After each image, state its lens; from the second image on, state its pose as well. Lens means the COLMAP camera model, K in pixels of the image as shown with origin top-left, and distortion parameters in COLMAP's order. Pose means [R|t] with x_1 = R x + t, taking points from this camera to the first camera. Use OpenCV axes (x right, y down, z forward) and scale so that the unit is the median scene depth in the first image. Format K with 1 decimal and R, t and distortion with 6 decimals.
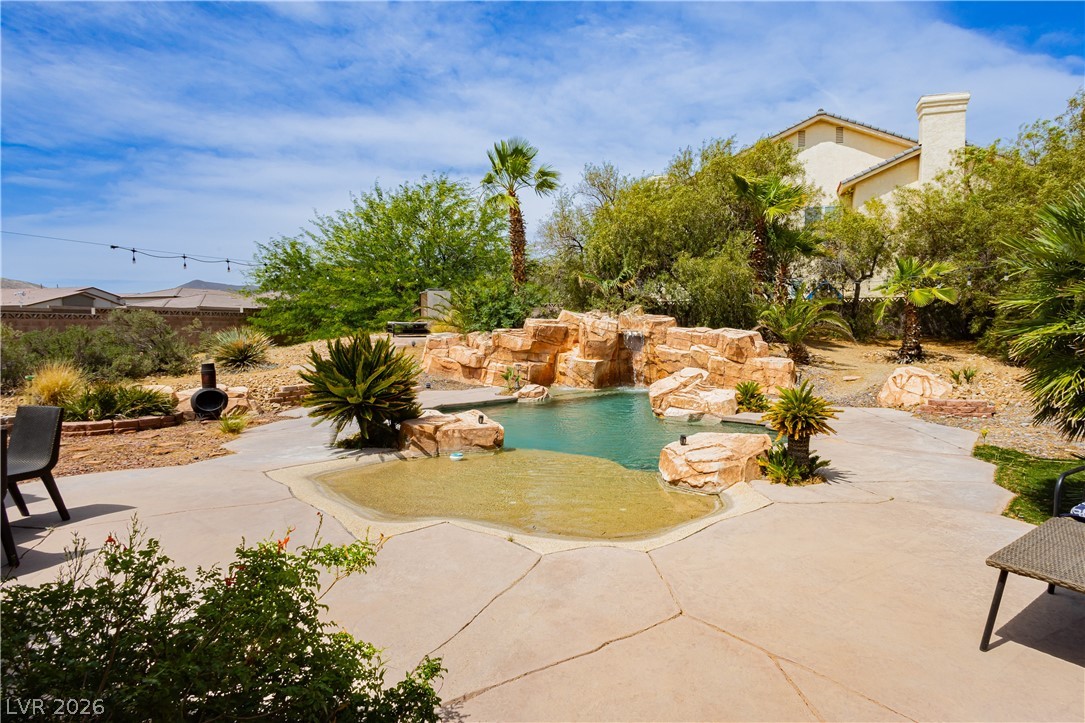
lens RADIAL K [[507.6, 0, 534.2], [0, 507.6, 359.4], [0, 0, 1]] dist [0.014884, -0.004551]
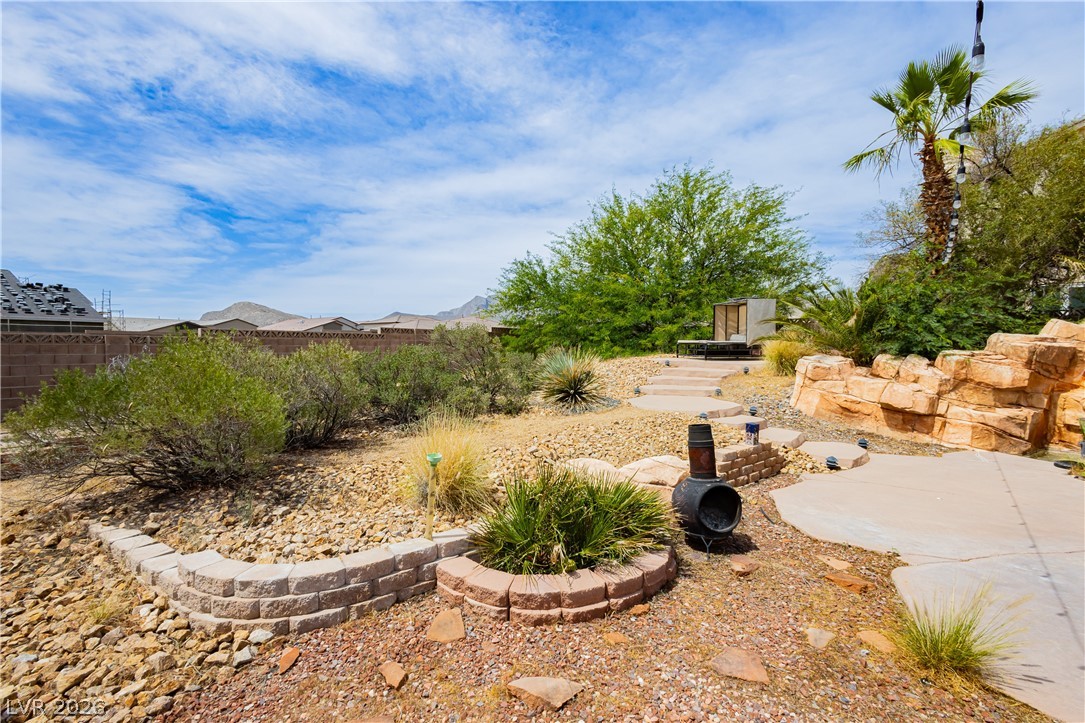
lens RADIAL K [[507.6, 0, 546.8], [0, 507.6, 356.6], [0, 0, 1]] dist [0.014884, -0.004551]
pose [[0.945127, 0.009047, -0.326577, -0.336809], [-0.023185, 0.998954, -0.039423, -0.017980], [0.325879, 0.044832, 0.944348, 0.271867]]
